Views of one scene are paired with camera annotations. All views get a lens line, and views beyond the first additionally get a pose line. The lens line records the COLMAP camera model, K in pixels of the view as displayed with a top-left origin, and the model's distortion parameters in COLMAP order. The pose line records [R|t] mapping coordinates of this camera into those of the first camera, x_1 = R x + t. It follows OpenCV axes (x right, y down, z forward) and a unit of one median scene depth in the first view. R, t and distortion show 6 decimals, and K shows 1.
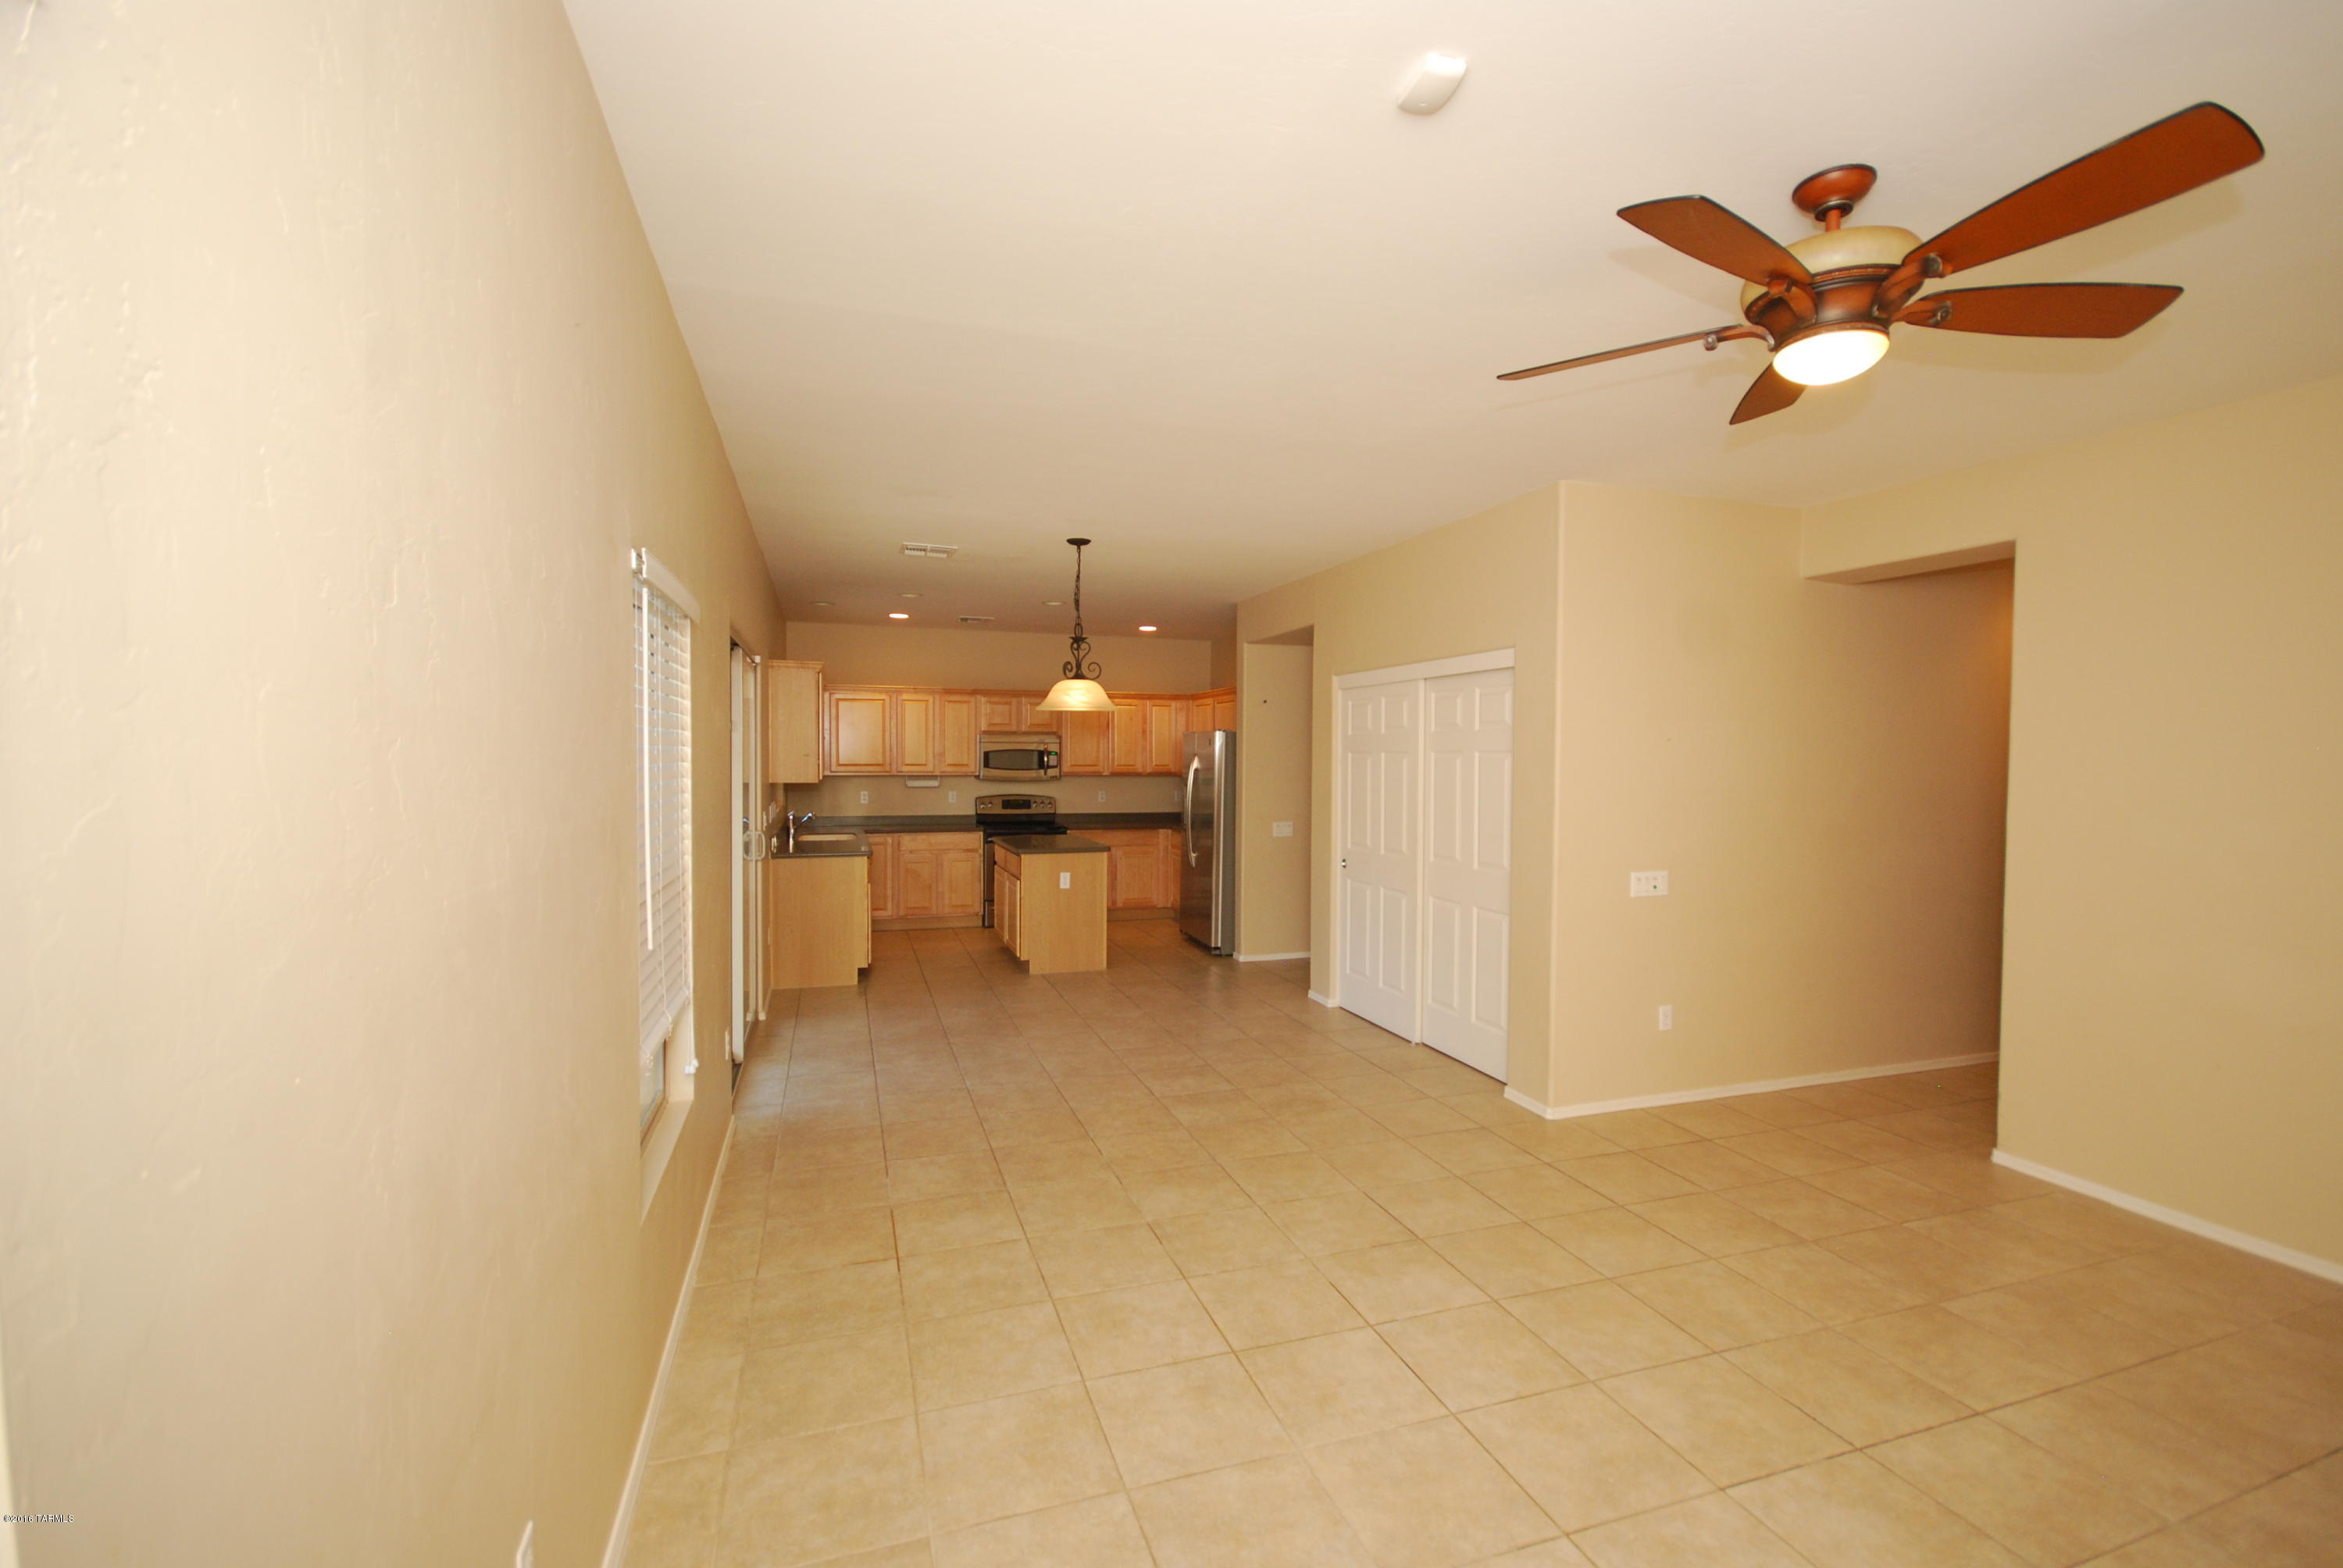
lens RADIAL K [[1023.7, 0, 1191.5], [0, 1023.7, 787.7], [0, 0, 1]] dist [0.010836, -0.012429]
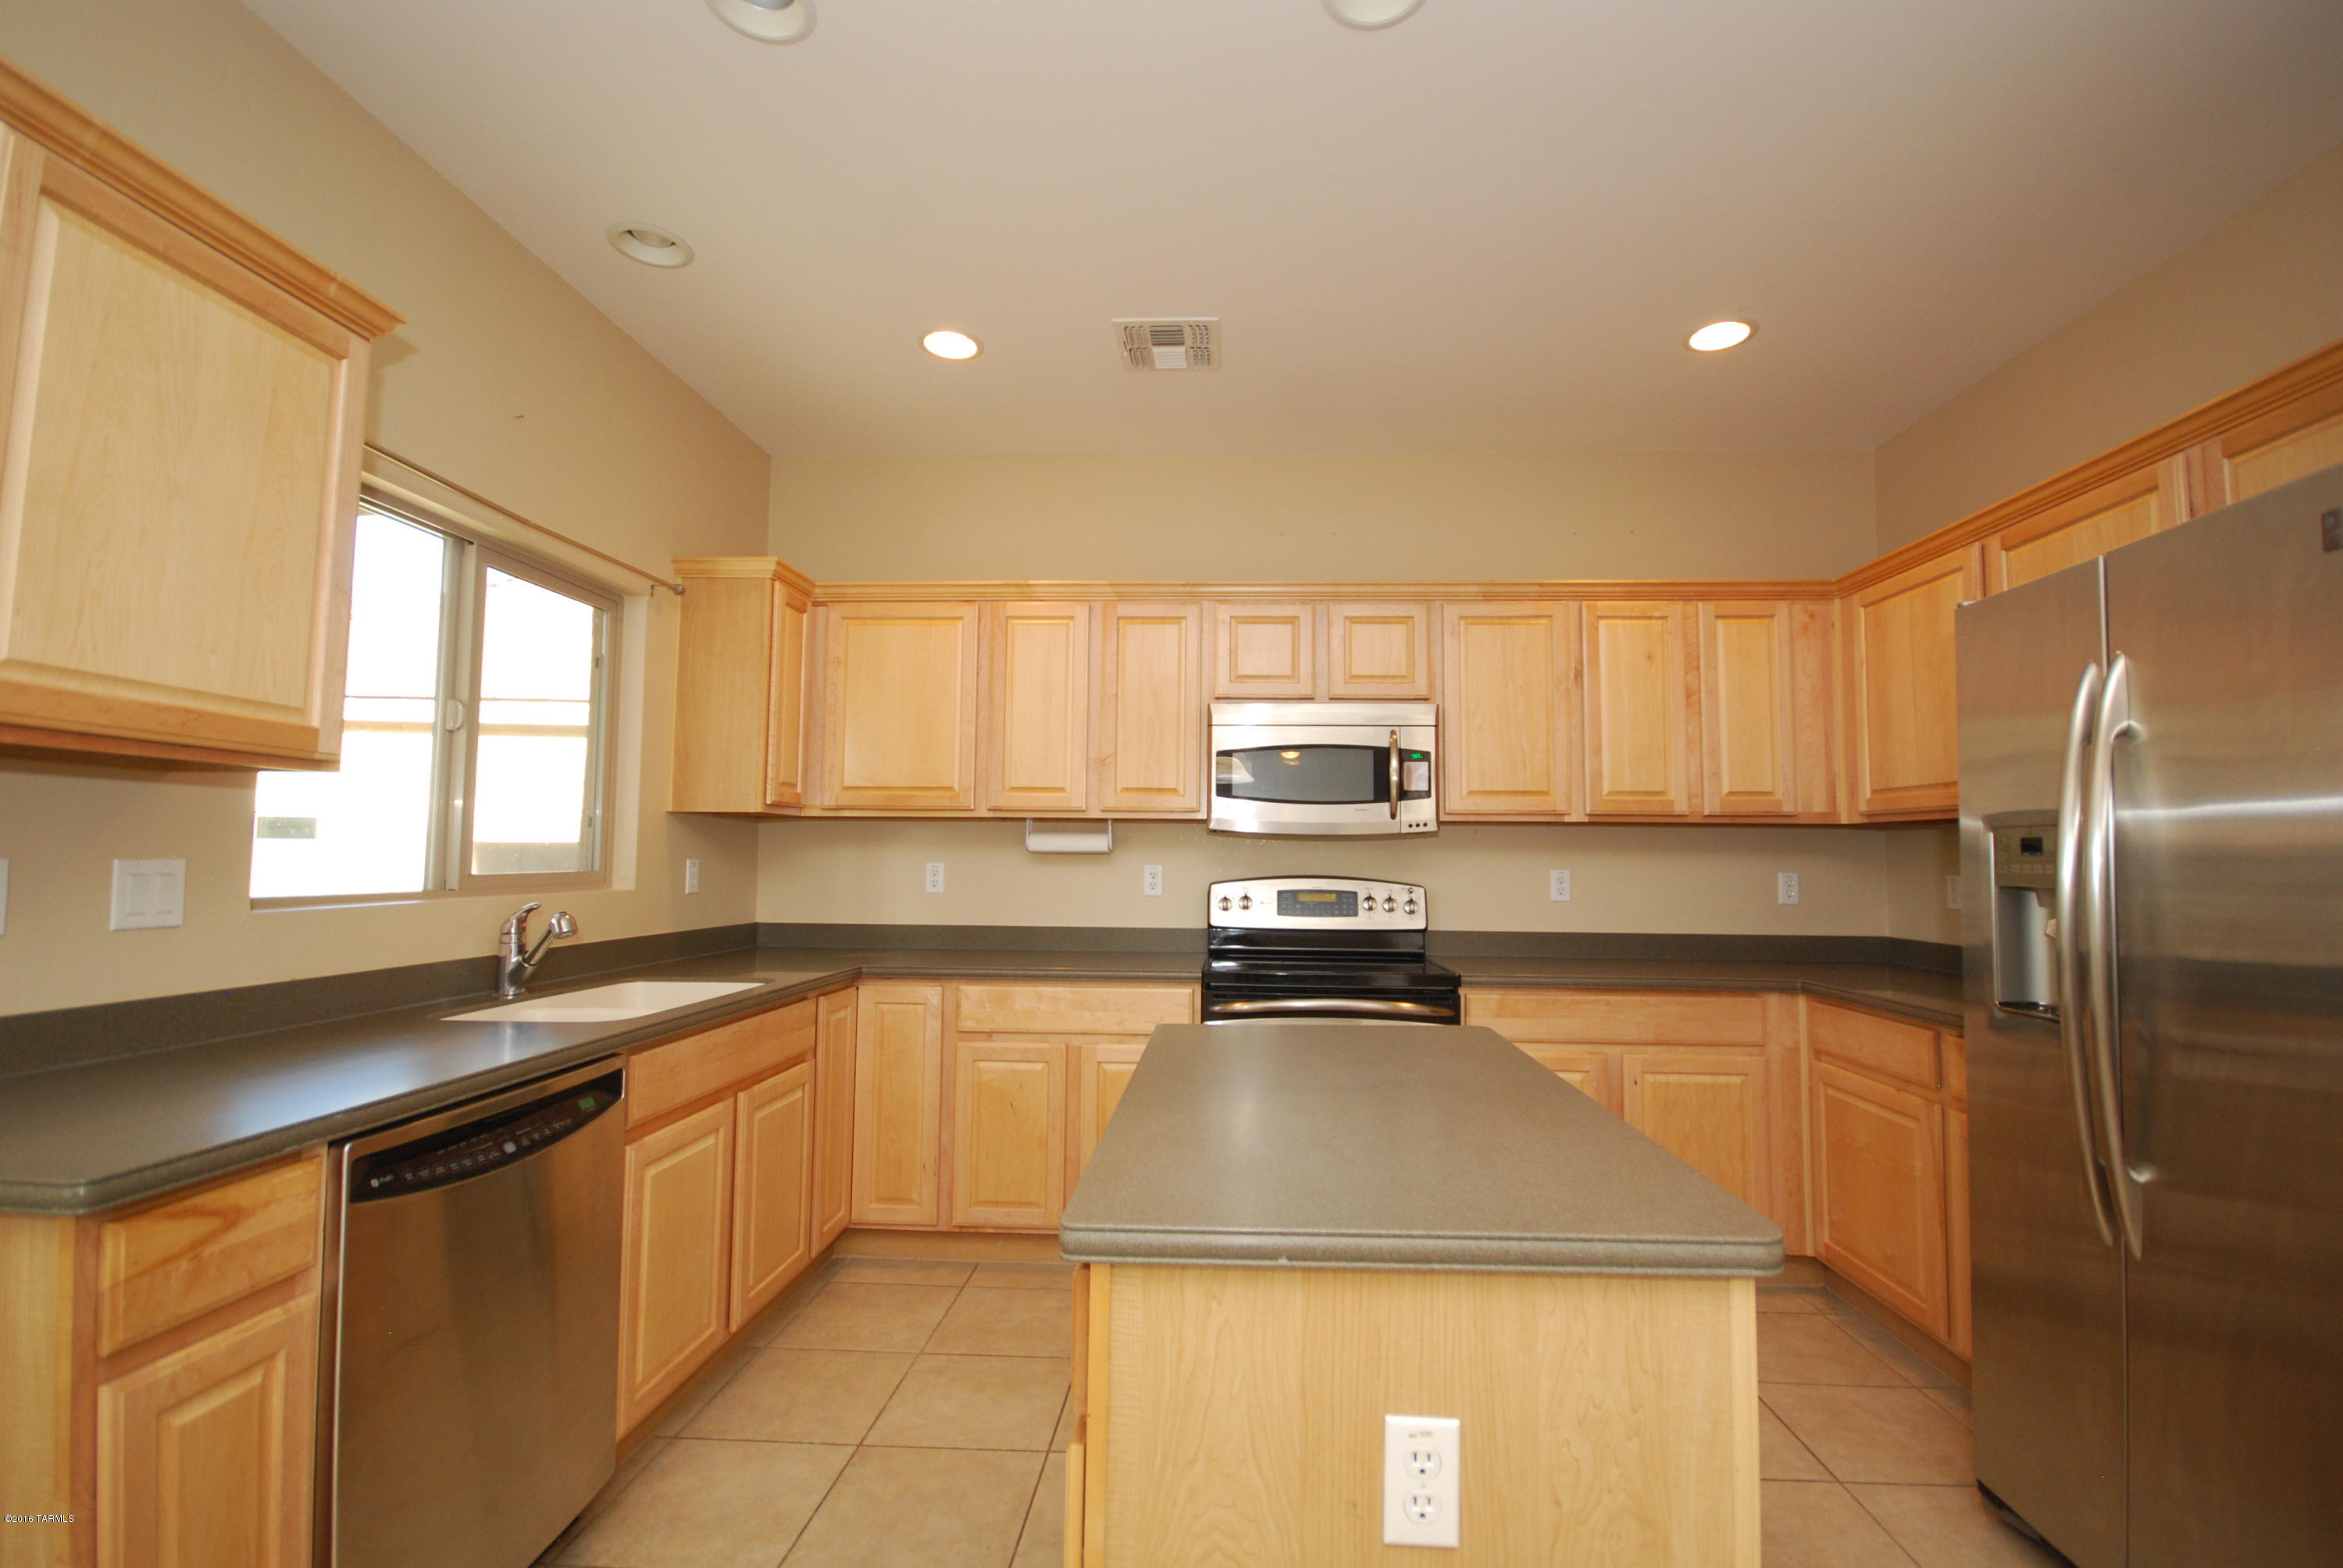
lens RADIAL K [[1023.7, 0, 1191.5], [0, 1023.7, 787.7], [0, 0, 1]] dist [0.010836, -0.012429]
pose [[0.933016, -0.021377, -0.359200, -0.083688], [-0.013970, 0.995329, -0.095521, 0.010921], [0.359565, 0.094141, 0.928359, 0.665278]]
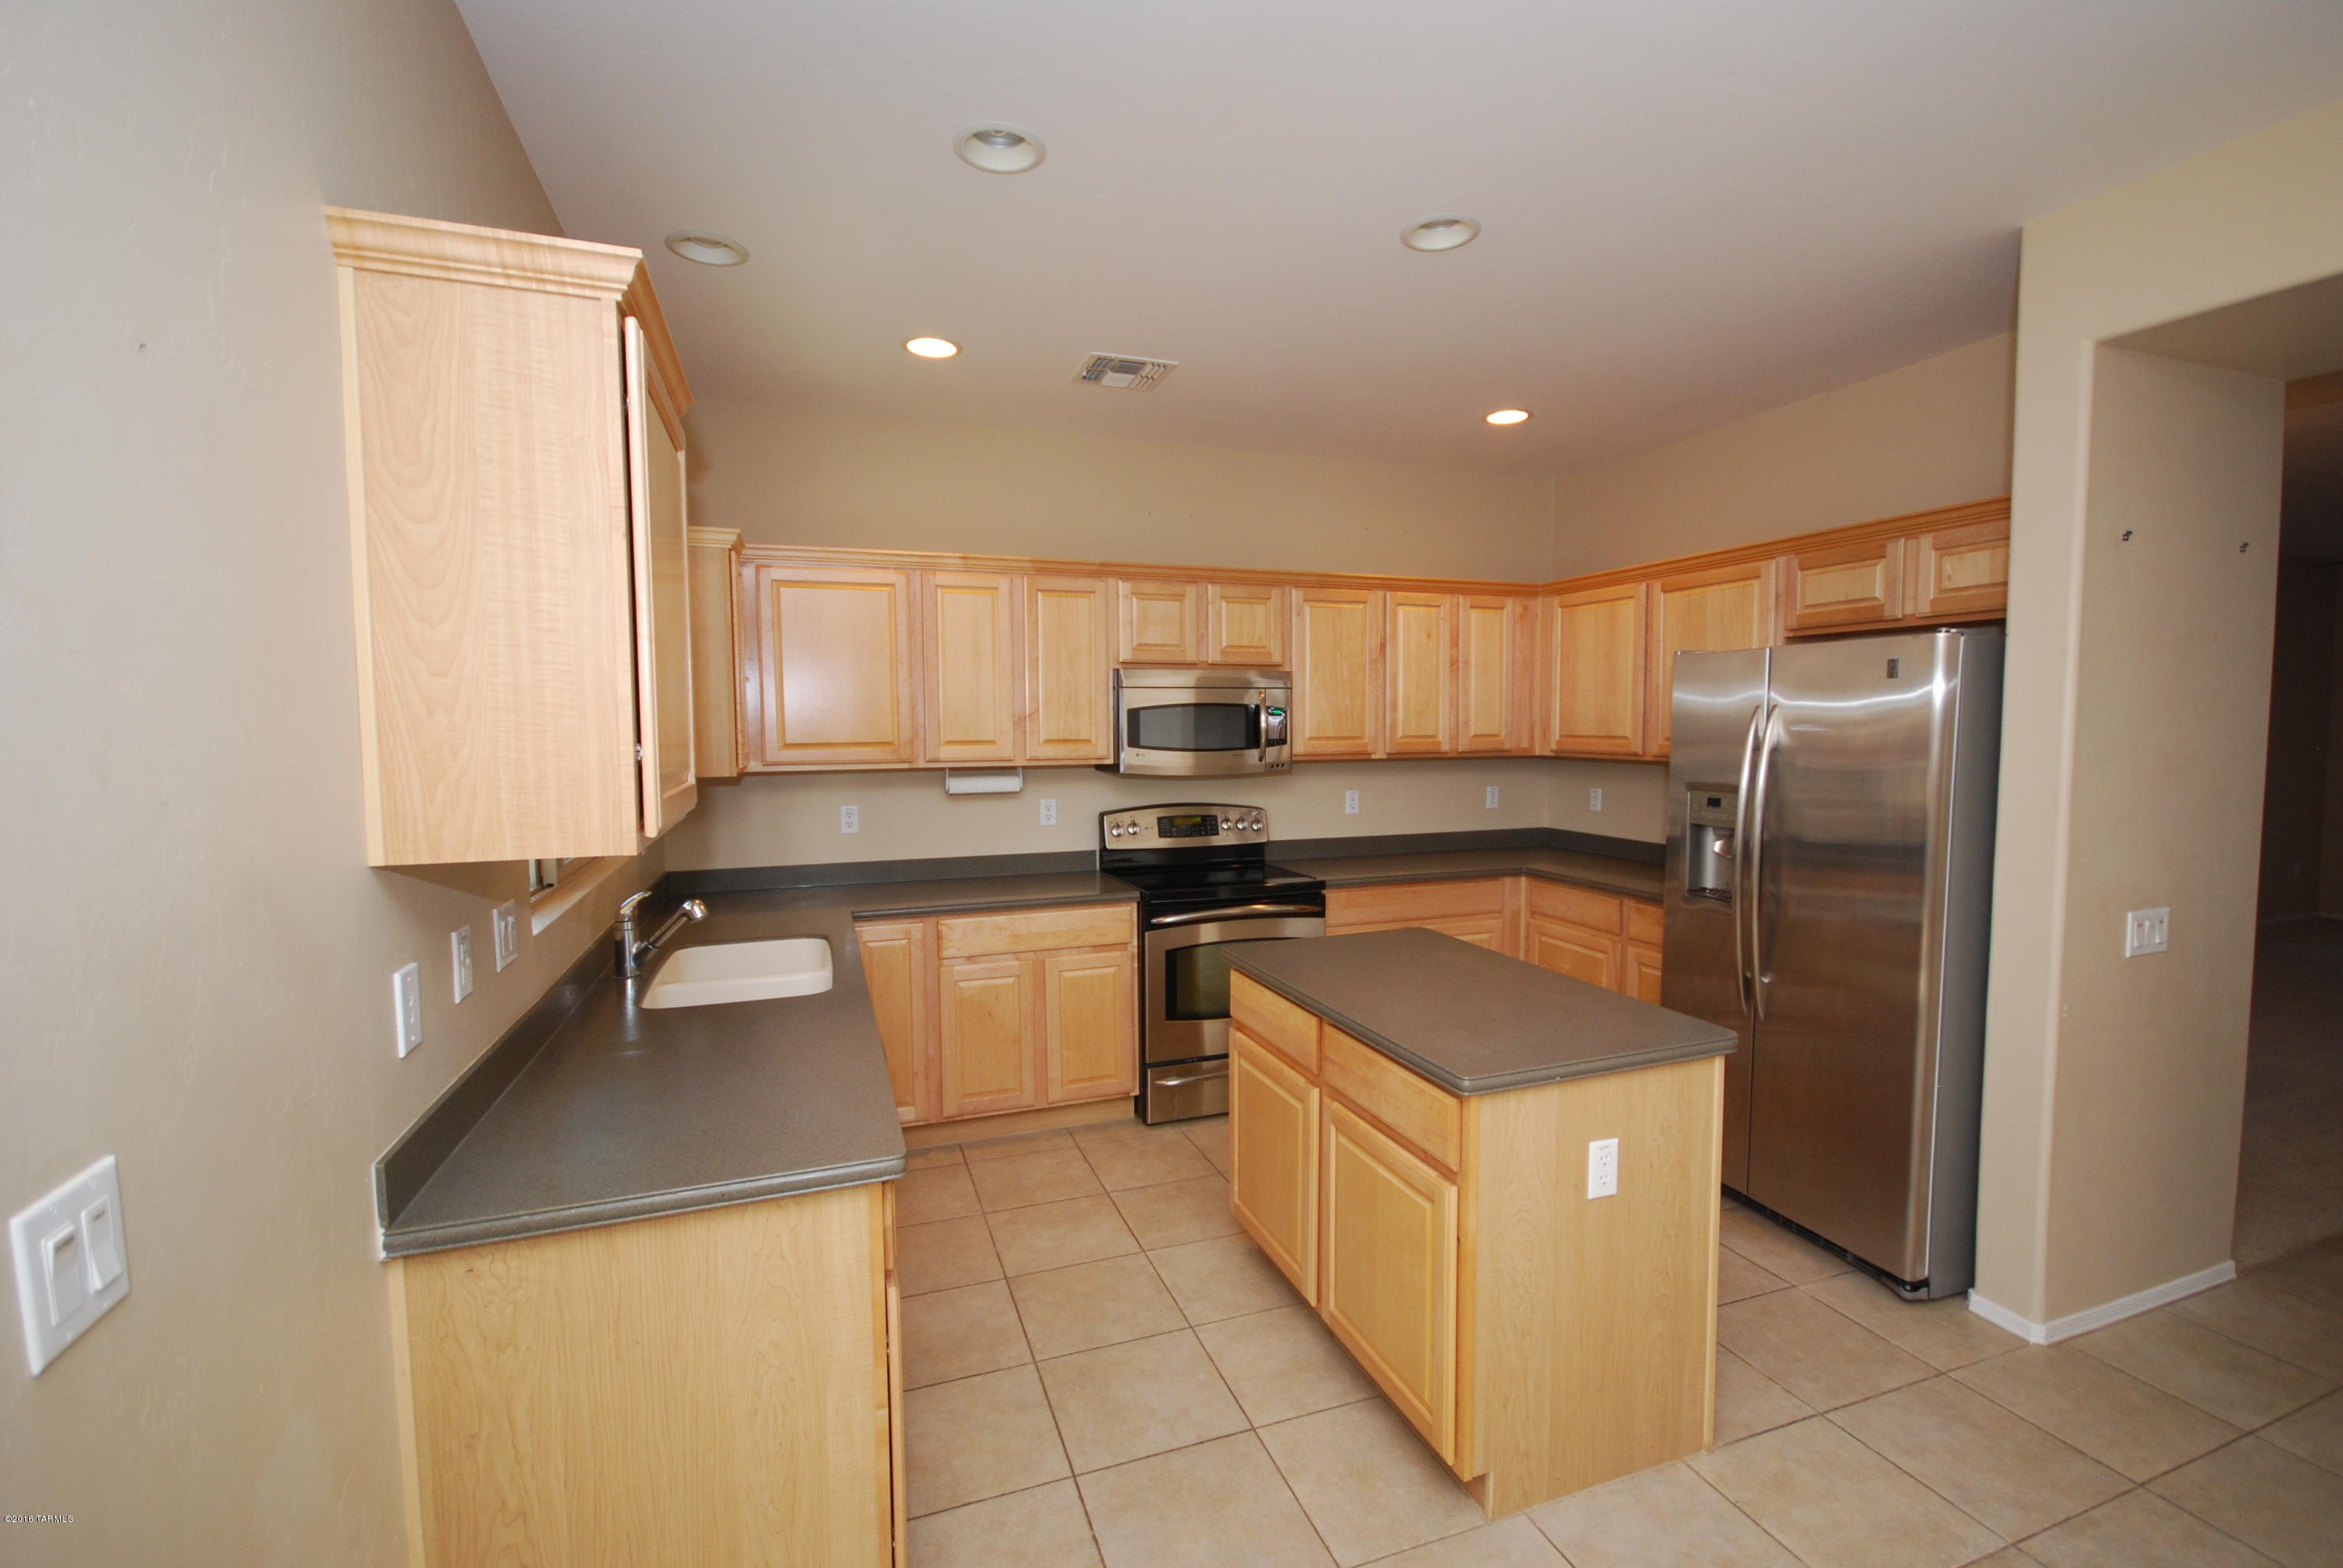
lens RADIAL K [[1024.0, 0, 1193.3], [0, 1024.0, 781.9], [0, 0, 1]] dist [-0.007899, -0.000248]
pose [[0.999492, -0.012727, 0.029218, -0.187648], [0.011818, 0.999446, 0.031100, -0.018039], [-0.029598, -0.030739, 0.999089, 0.569568]]
